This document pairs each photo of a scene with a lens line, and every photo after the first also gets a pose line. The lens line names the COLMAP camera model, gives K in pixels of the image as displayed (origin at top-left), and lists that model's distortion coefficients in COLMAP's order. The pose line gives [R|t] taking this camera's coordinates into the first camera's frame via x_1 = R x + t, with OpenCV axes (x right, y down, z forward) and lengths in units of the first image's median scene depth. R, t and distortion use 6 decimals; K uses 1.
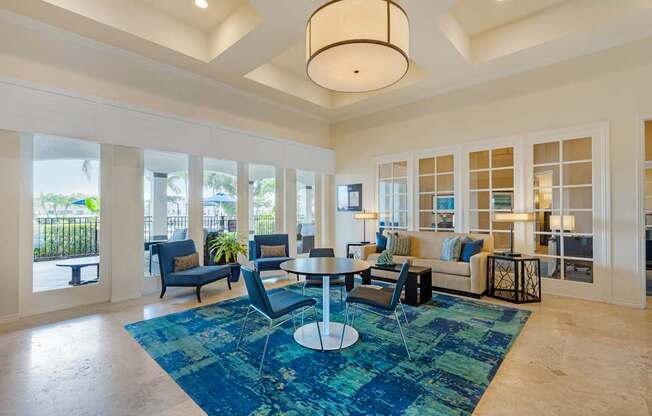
lens RADIAL K [[294.0, 0, 326.0], [0, 294.0, 208.0], [0, 0, 1]] dist [0.000239, -0.000069]
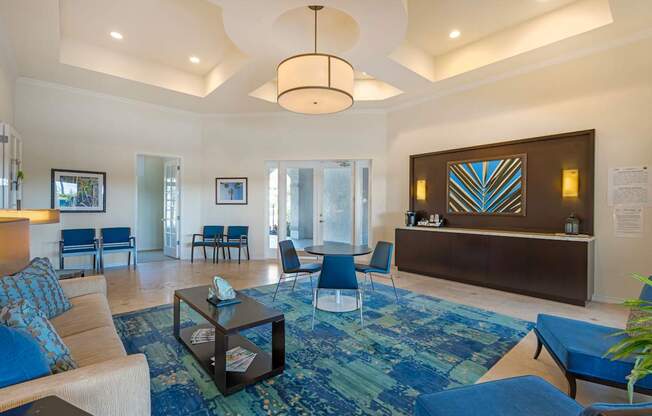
lens RADIAL K [[294.0, 0, 326.0], [0, 294.0, 208.0], [0, 0, 1]] dist [0.000239, -0.000069]
pose [[-0.995229, -0.006789, 0.097328, -0.067303], [-0.007480, 0.999949, -0.006734, 0.019433], [-0.097277, -0.007430, -0.995230, 2.101715]]
